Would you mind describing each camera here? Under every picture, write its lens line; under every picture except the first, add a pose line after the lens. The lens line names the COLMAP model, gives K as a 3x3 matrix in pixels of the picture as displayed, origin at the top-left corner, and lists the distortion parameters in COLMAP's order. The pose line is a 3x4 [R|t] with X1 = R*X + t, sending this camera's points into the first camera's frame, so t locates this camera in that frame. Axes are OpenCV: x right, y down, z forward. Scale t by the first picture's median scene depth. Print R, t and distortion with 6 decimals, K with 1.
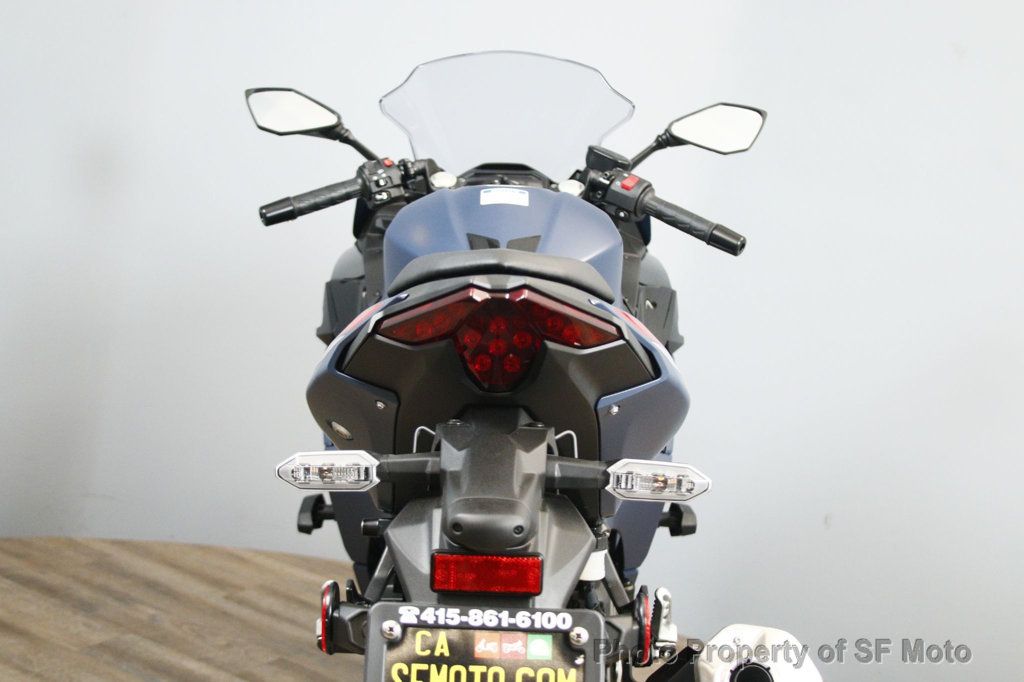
lens RADIAL K [[1724.0, 0, 514.1], [0, 1724.0, 340.4], [0, 0, 1]] dist [-0.061586, 0.000000]
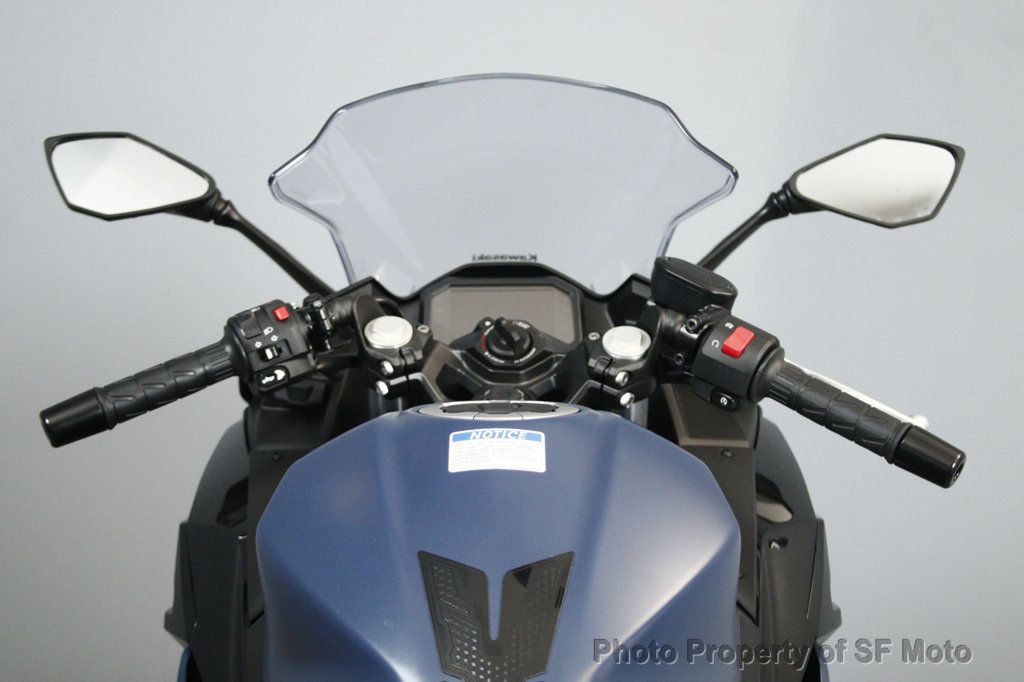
lens RADIAL K [[1851.4, 0, 514.2], [0, 1851.4, 341.6], [0, 0, 1]] dist [-0.000958, 0.000000]
pose [[0.999438, -0.029186, -0.016485, 0.007775], [0.030497, 0.995843, 0.085827, -0.139420], [0.013912, -0.086282, 0.996174, 0.424539]]
